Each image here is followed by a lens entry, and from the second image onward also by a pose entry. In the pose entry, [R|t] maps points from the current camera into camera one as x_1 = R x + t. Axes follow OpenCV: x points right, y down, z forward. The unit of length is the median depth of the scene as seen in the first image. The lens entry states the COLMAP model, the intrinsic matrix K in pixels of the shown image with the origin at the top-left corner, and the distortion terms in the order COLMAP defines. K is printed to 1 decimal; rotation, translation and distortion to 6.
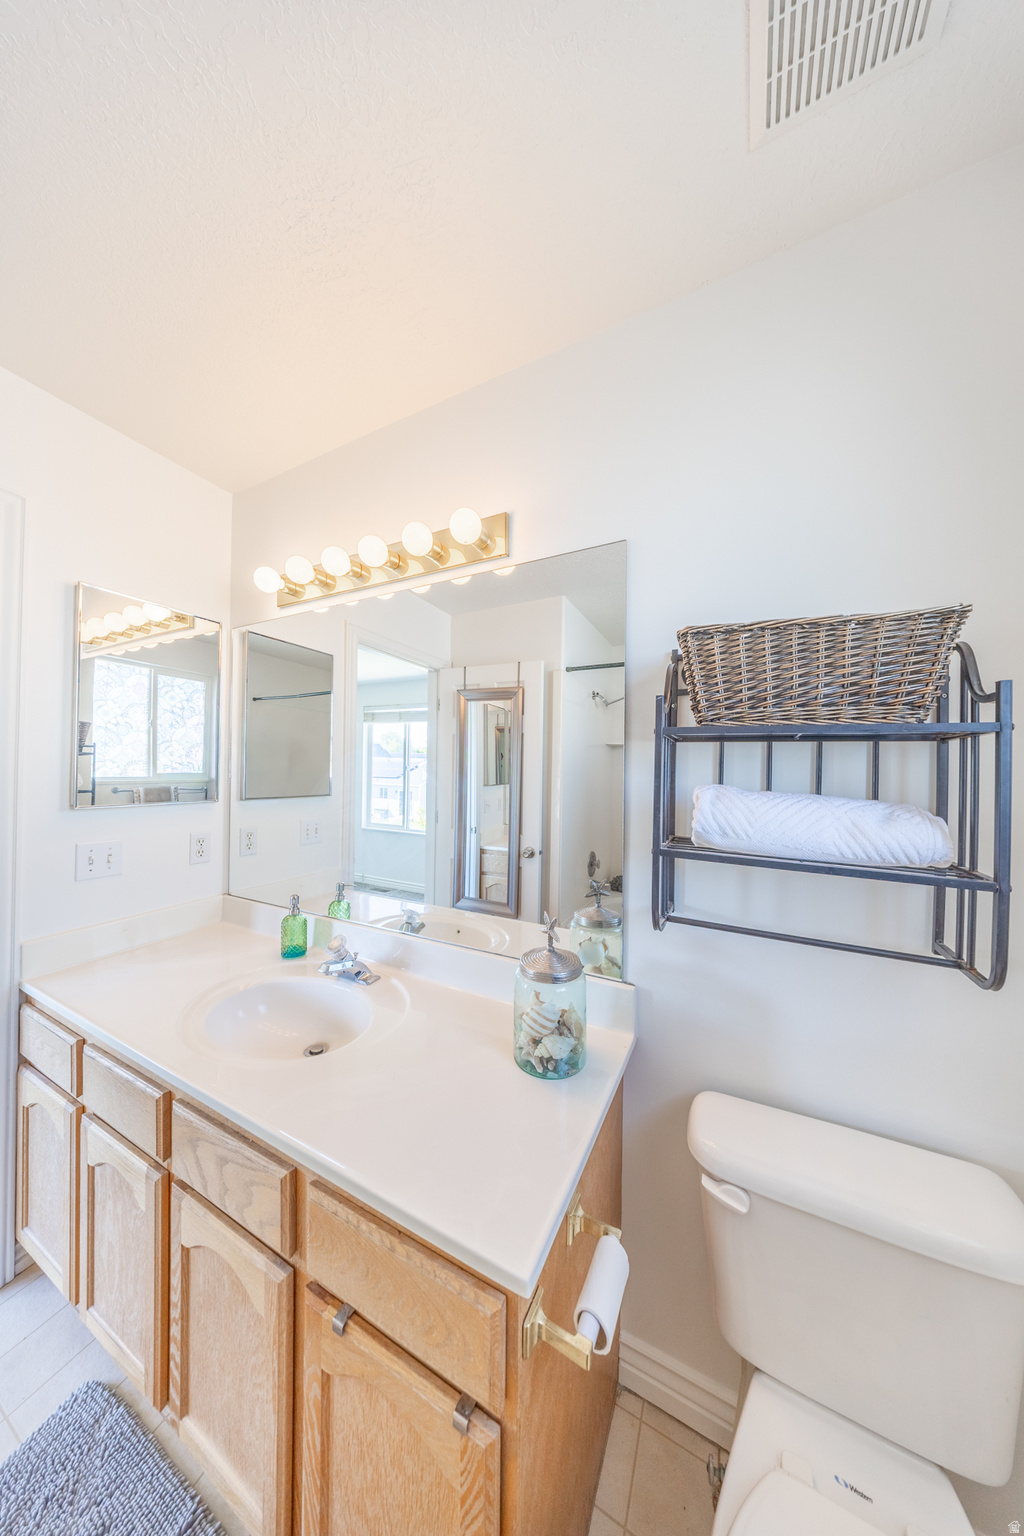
lens RADIAL K [[443.7, 0, 517.5], [0, 443.7, 775.6], [0, 0, 1]] dist [-0.007122, 0.000743]
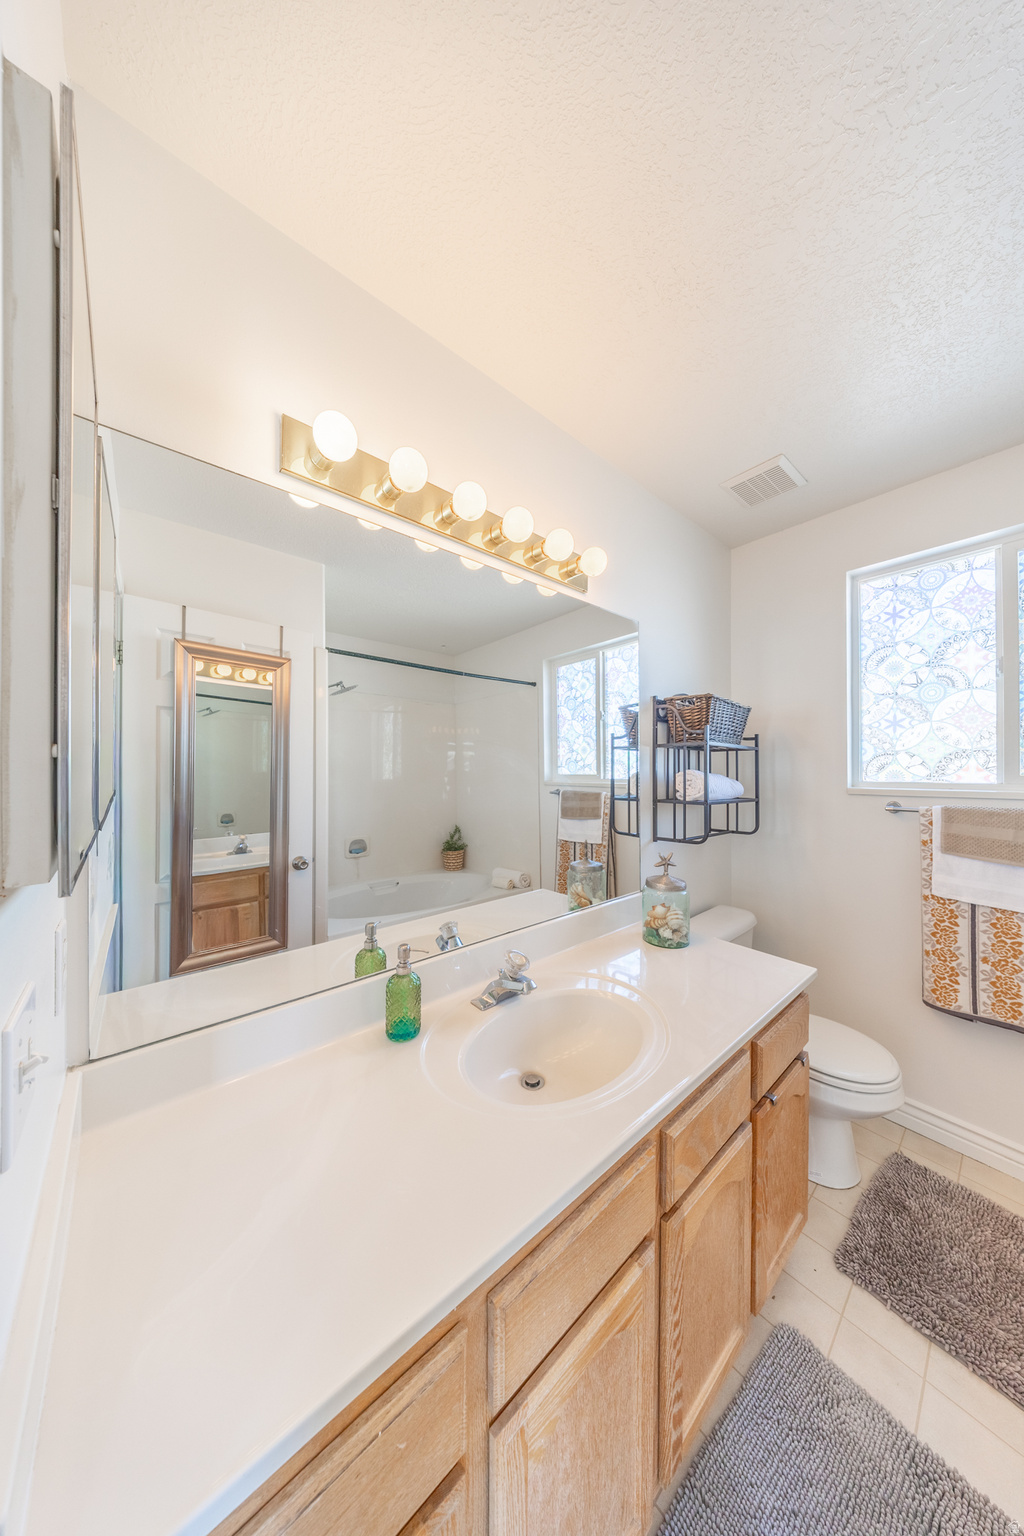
lens RADIAL K [[443.7, 0, 512.5], [0, 443.7, 766.4], [0, 0, 1]] dist [-0.007122, 0.000743]
pose [[0.398941, -0.004618, 0.916965, -0.563827], [0.005865, 0.999980, 0.002484, -0.003925], [-0.916958, 0.004387, 0.398960, 0.304690]]
